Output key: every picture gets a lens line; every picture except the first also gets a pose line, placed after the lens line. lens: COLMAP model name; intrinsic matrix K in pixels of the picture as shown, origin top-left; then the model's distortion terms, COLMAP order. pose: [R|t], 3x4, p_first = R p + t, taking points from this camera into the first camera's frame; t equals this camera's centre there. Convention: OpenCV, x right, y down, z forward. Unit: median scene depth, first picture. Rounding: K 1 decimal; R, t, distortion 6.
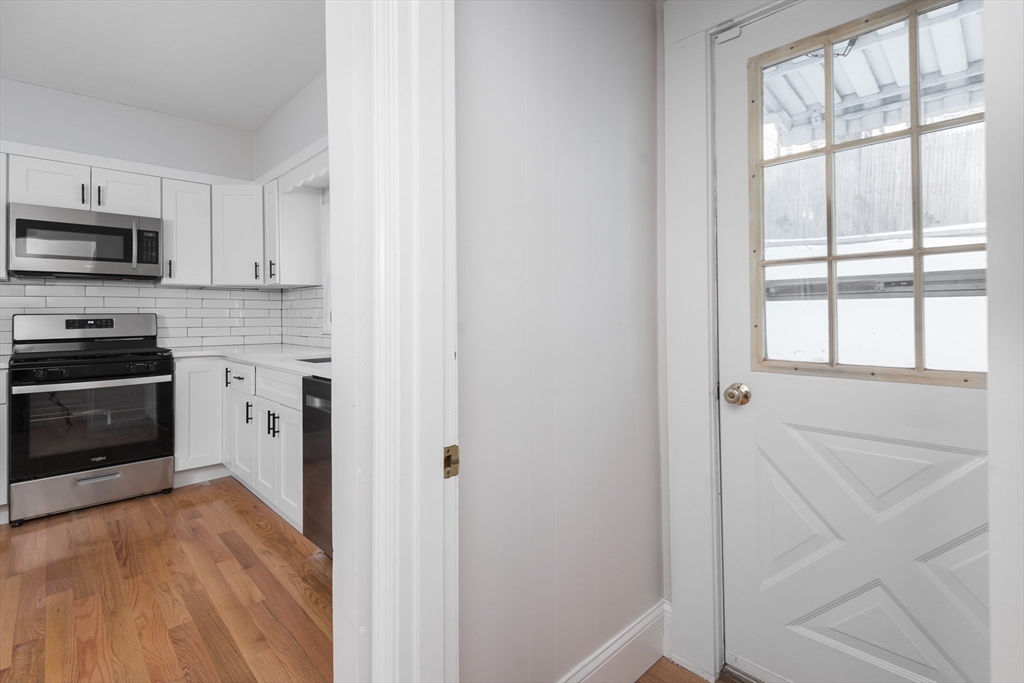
lens RADIAL K [[481.5, 0, 510.5], [0, 481.5, 310.2], [0, 0, 1]] dist [-0.001318, -0.001556]
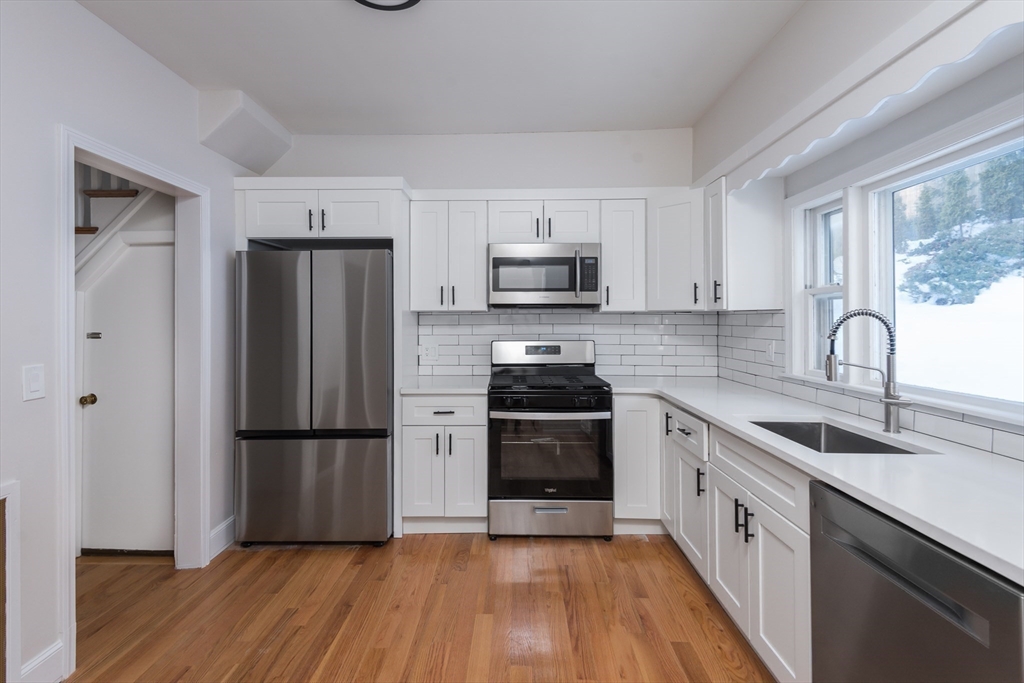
lens RADIAL K [[481.7, 0, 507.4], [0, 481.7, 318.6], [0, 0, 1]] dist [0.031795, -0.000212]
pose [[0.708373, 0.005515, -0.705816, -0.196024], [0.003231, 0.999934, 0.011056, -0.056356], [0.705831, -0.010112, 0.708309, 0.209523]]
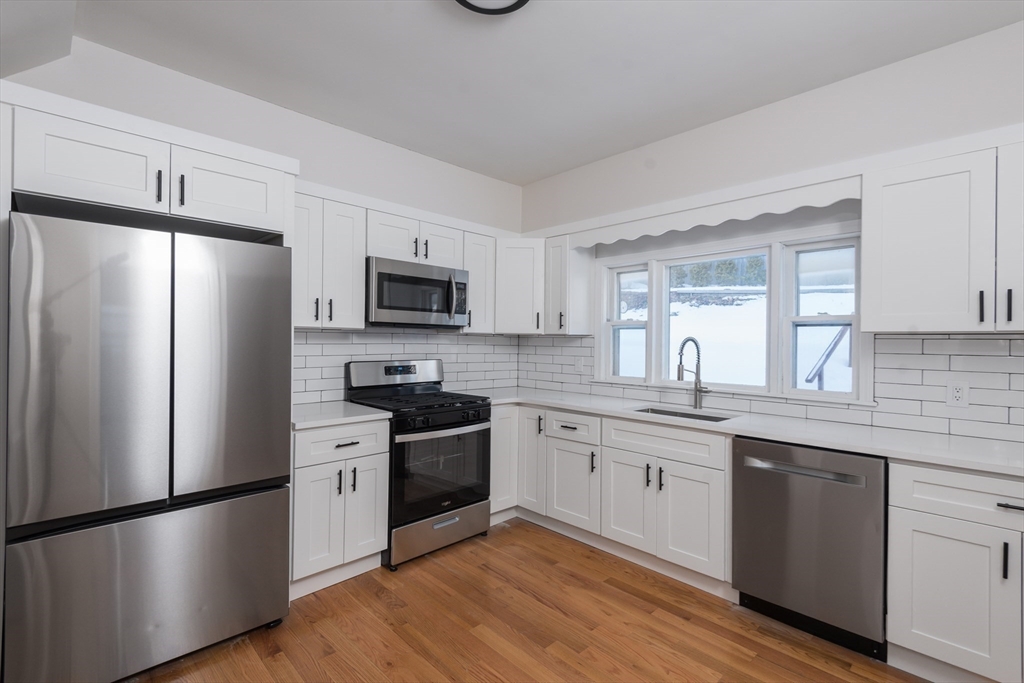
lens RADIAL K [[463.5, 0, 512.0], [0, 463.5, 341.5], [0, 0, 1]] dist [0.027363, -0.014645]
pose [[0.999703, 0.021617, 0.011264, -0.683216], [-0.021736, 0.999708, 0.010563, -0.053035], [-0.011032, -0.010805, 0.999881, -0.010101]]
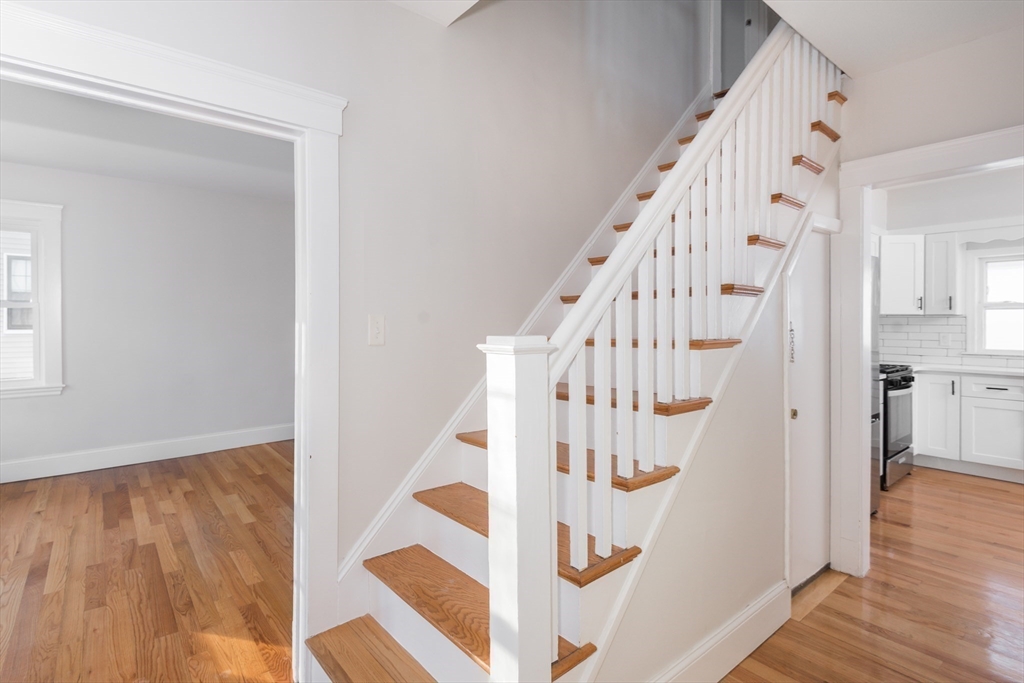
lens RADIAL K [[497.8, 0, 477.2], [0, 497.8, 327.1], [0, 0, 1]] dist [-0.001437, -0.000322]
pose [[0.994528, 0.012667, -0.103698, -1.780582], [-0.010696, 0.999752, 0.019537, -0.037915], [0.103920, -0.018321, 0.994417, -0.481282]]
